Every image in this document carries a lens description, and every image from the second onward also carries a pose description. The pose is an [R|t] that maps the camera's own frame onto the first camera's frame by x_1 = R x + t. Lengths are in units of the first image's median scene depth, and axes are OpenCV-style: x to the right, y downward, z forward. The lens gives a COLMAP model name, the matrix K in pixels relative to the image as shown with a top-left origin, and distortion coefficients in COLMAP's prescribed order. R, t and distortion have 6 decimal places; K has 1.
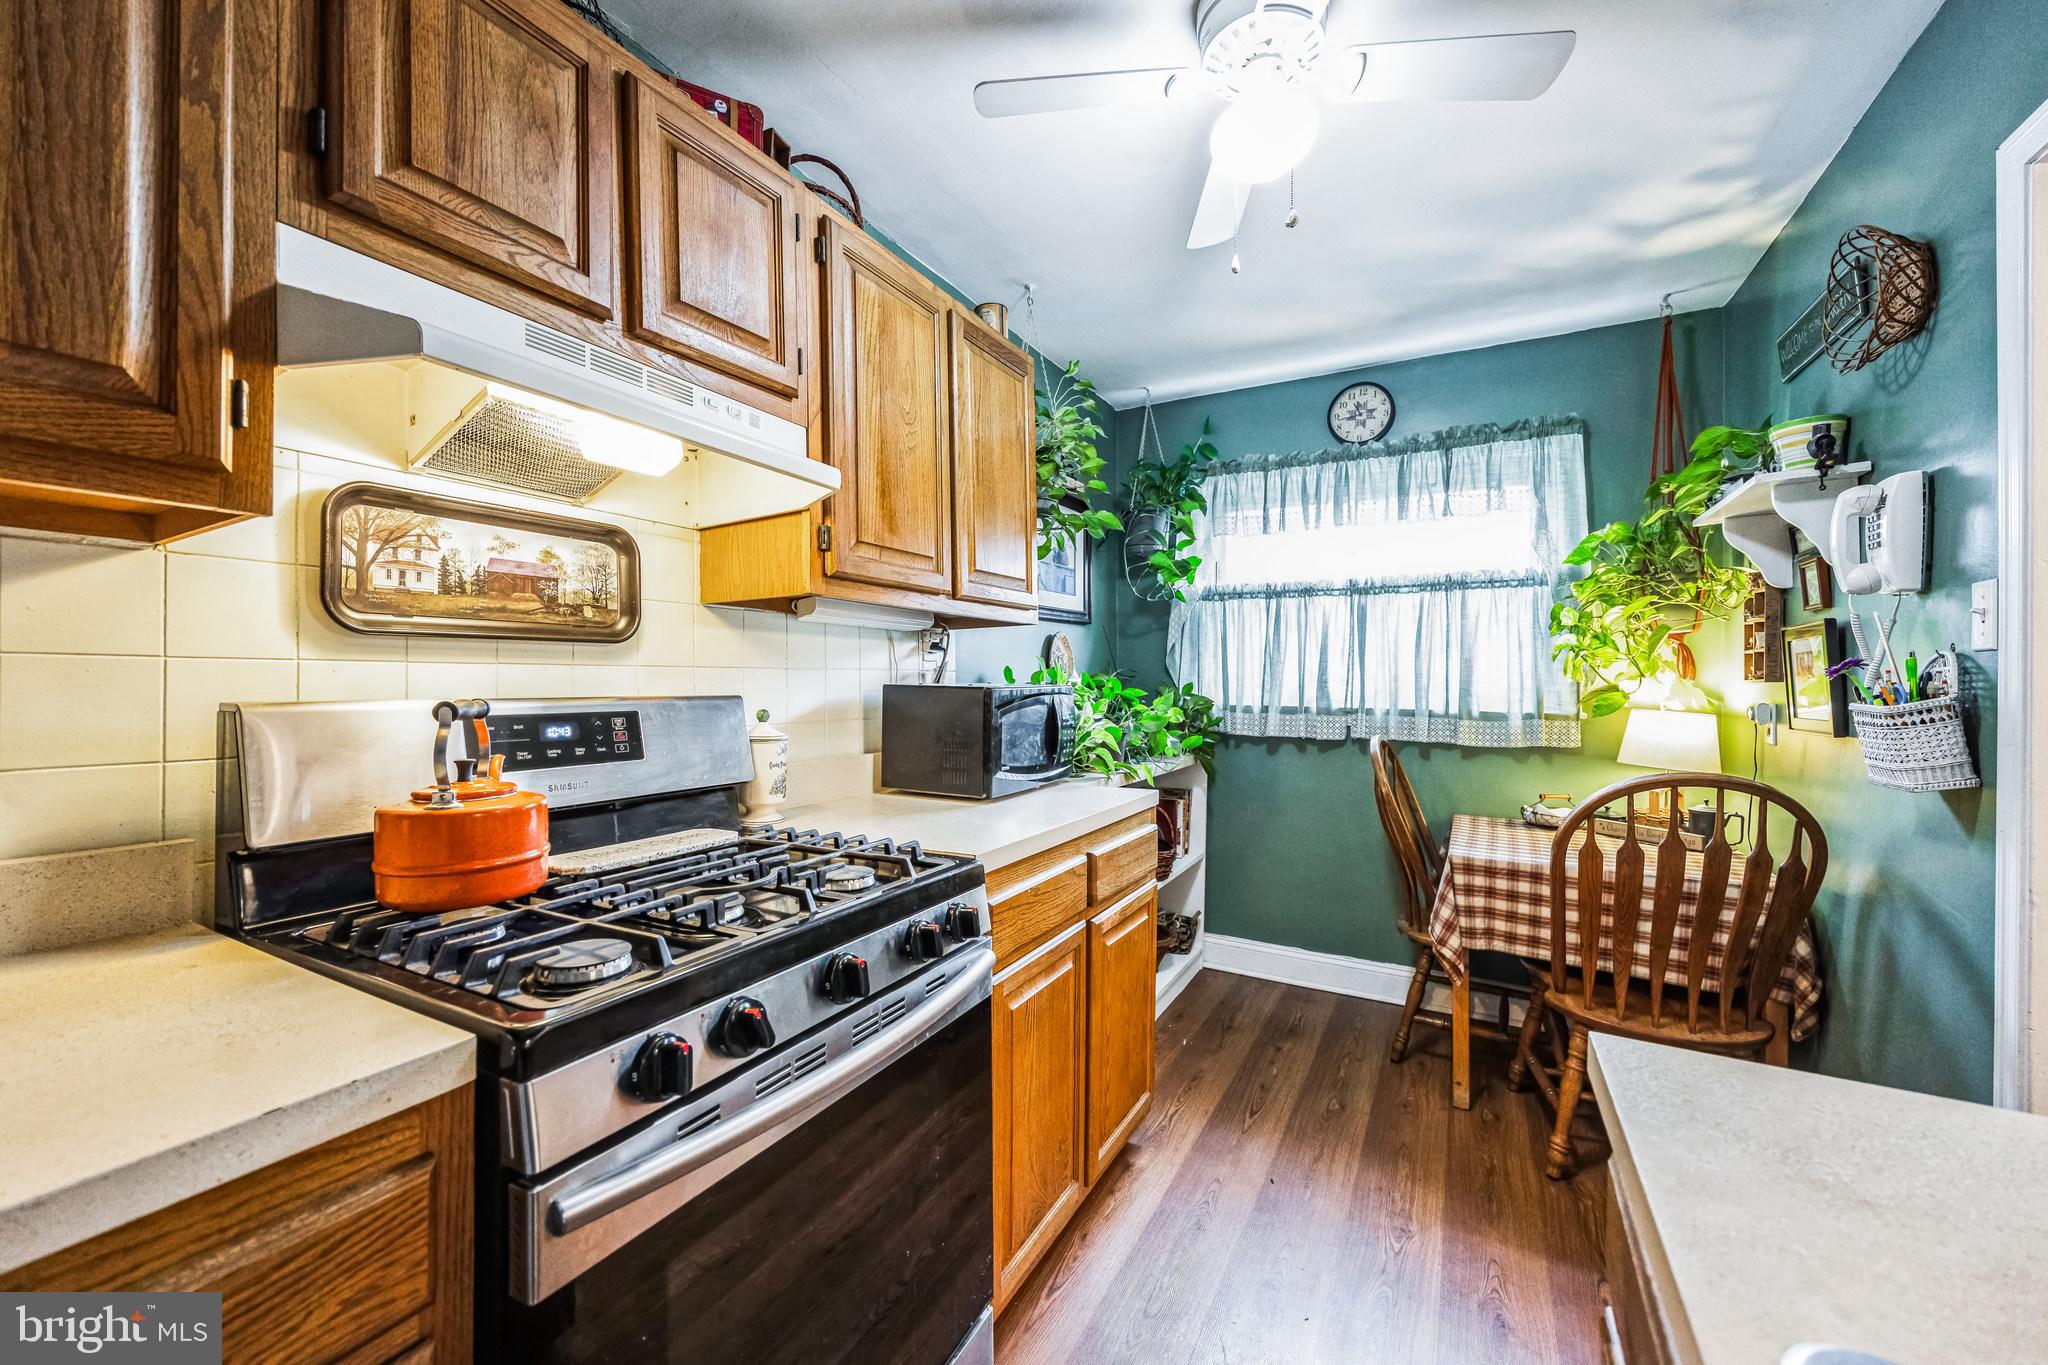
lens RADIAL K [[801.8, 0, 1026.6], [0, 801.8, 681.0], [0, 0, 1]] dist [-0.001015, -0.000246]
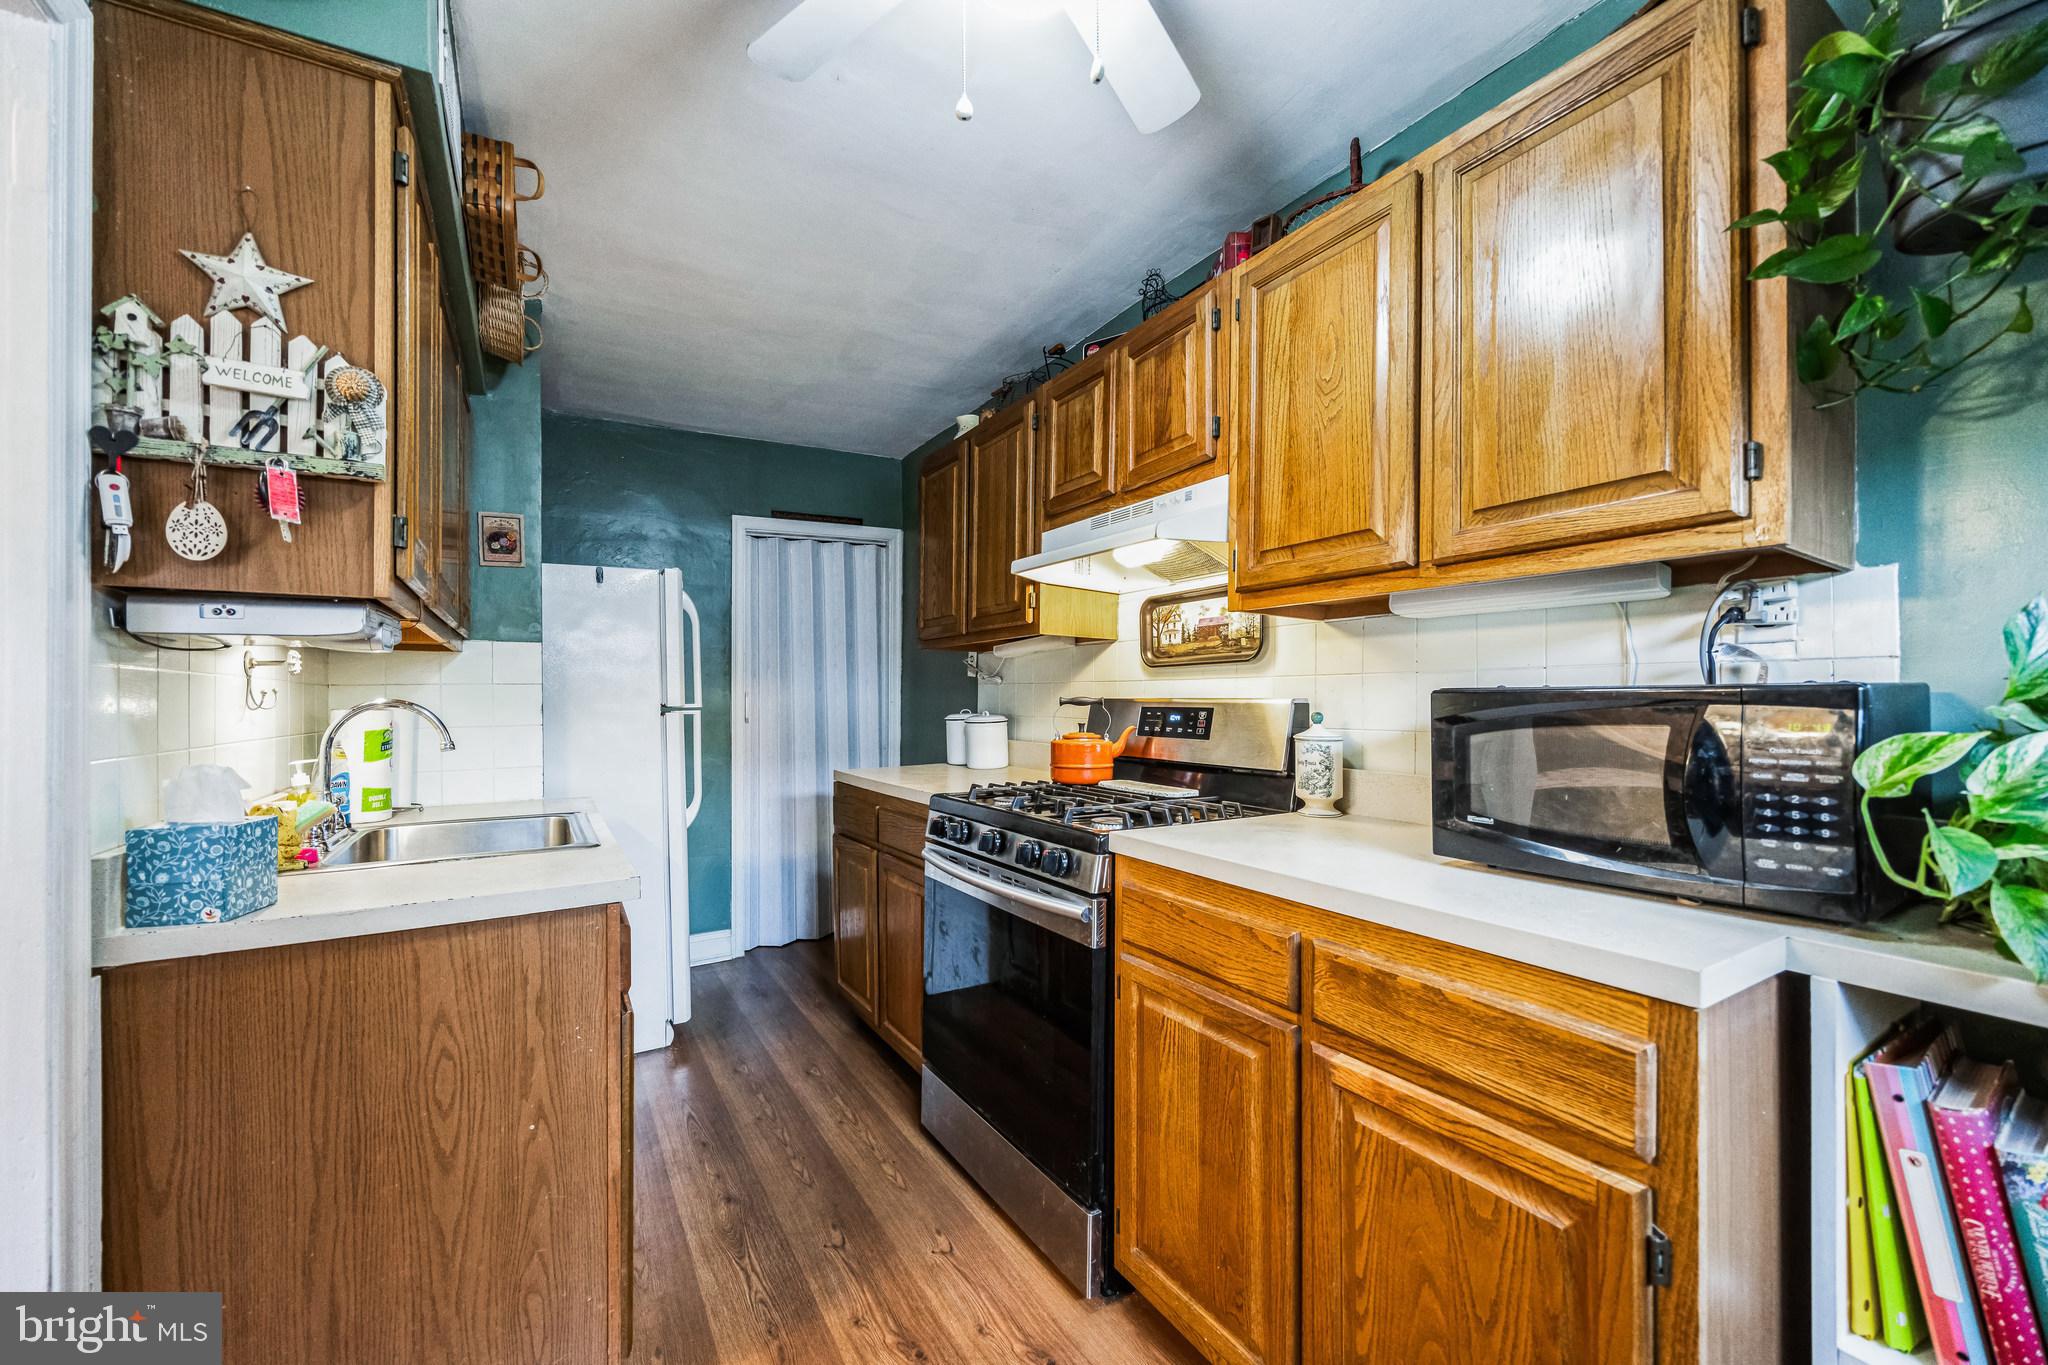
lens RADIAL K [[801.8, 0, 1012.6], [0, 801.8, 700.7], [0, 0, 1]] dist [-0.001015, -0.000246]
pose [[-0.501510, -0.000952, -0.865151, 0.622106], [-0.001471, 0.999999, -0.000248, 0.015687], [0.865150, 0.001148, -0.501511, 0.896031]]
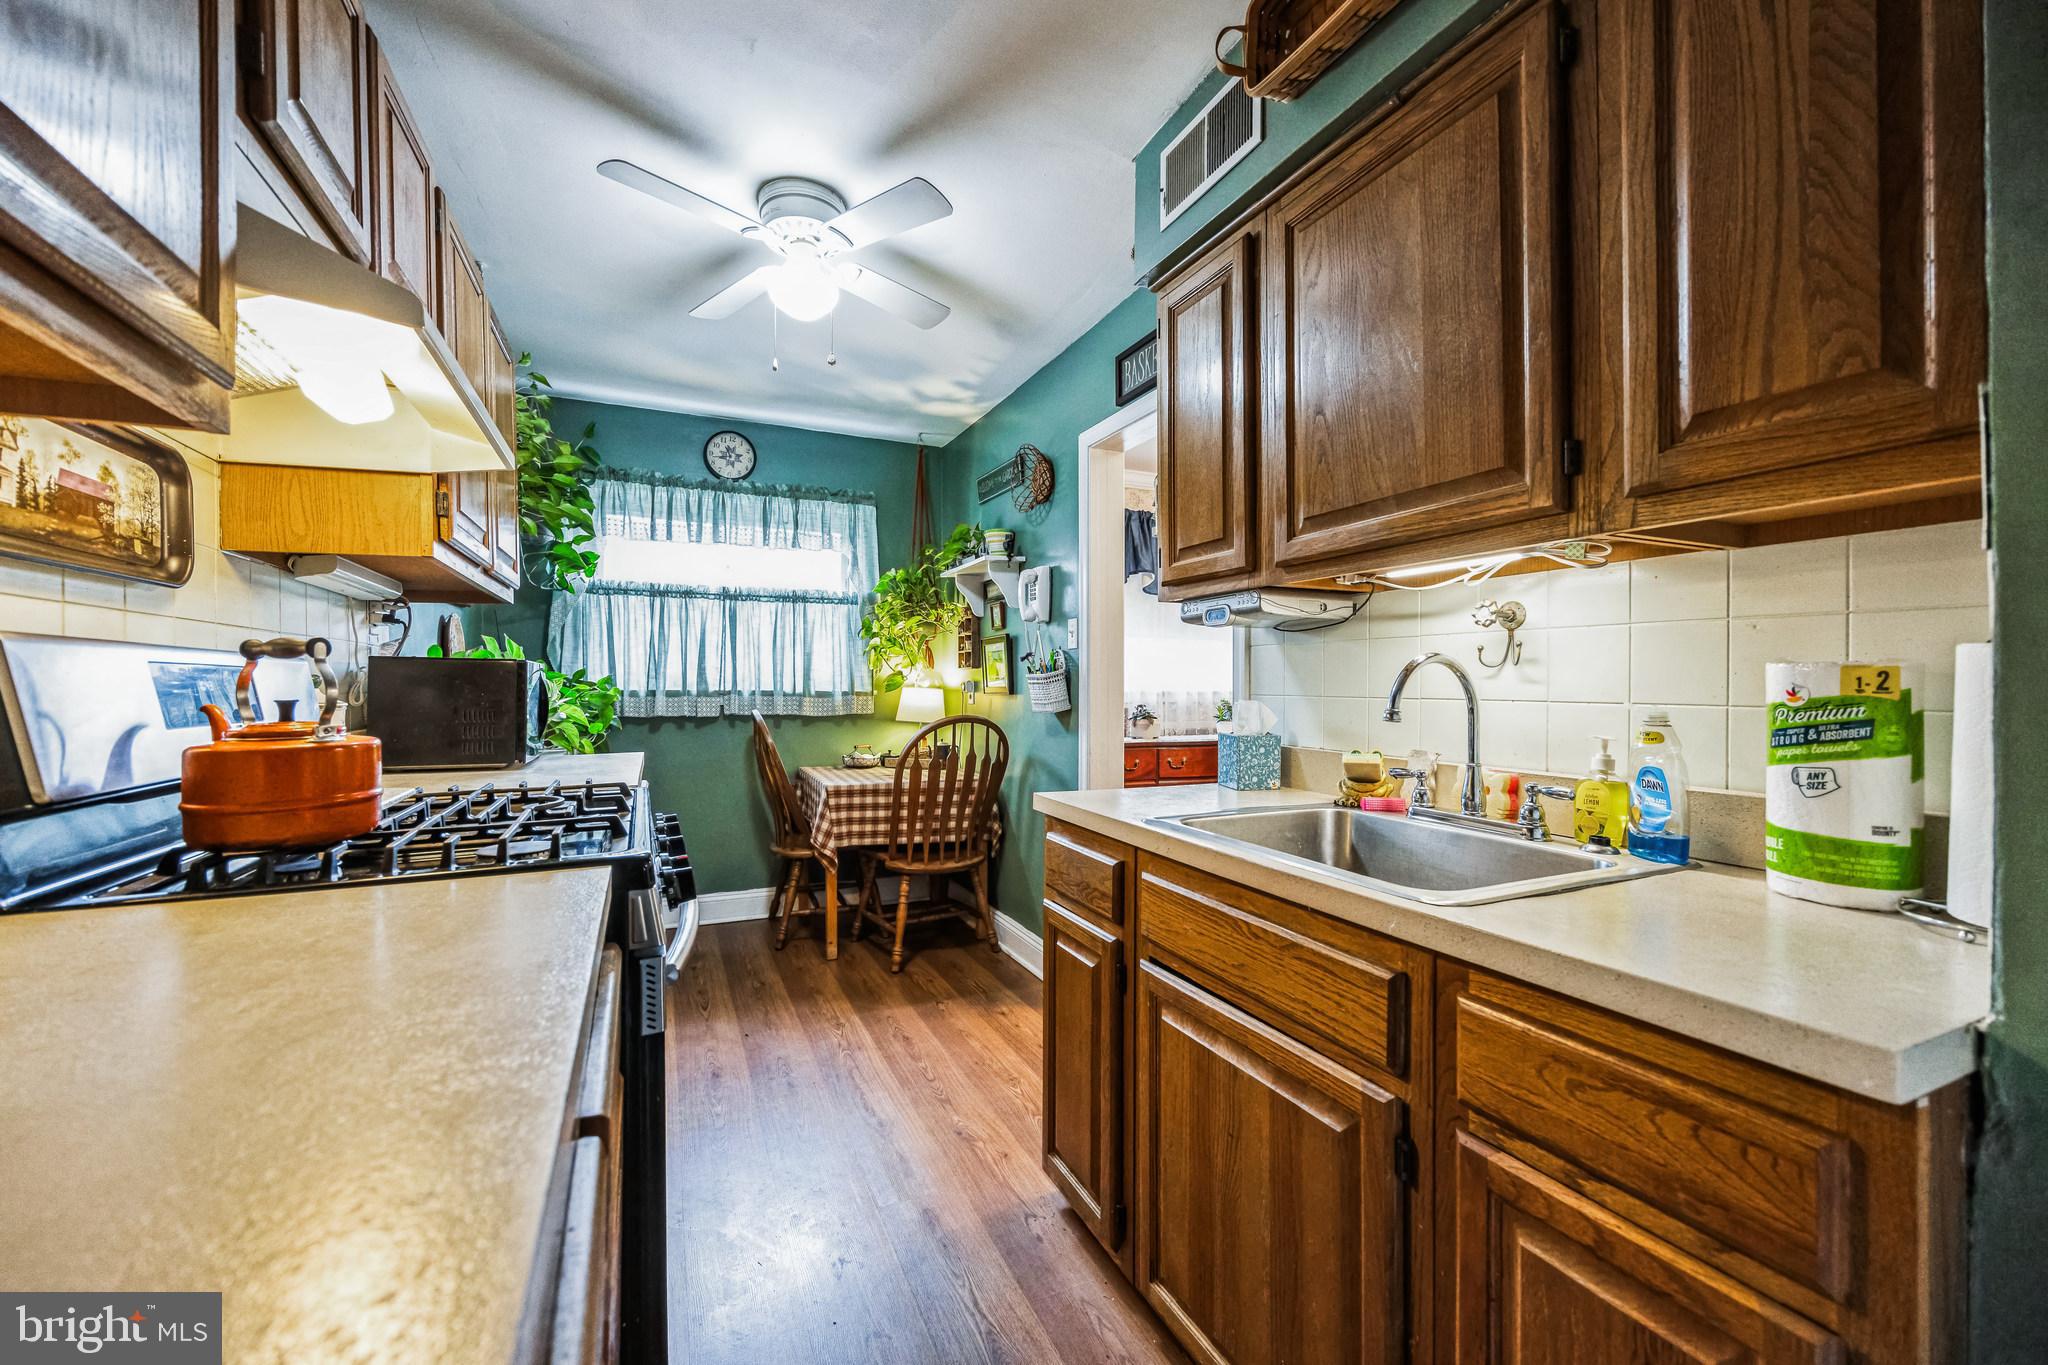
lens RADIAL K [[801.8, 0, 1015.4], [0, 801.8, 687.4], [0, 0, 1]] dist [-0.001015, -0.000246]
pose [[0.593711, -0.003894, 0.804669, -0.436743], [0.005340, 0.999985, 0.000899, 0.040017], [-0.804661, 0.003763, 0.593723, -0.135630]]
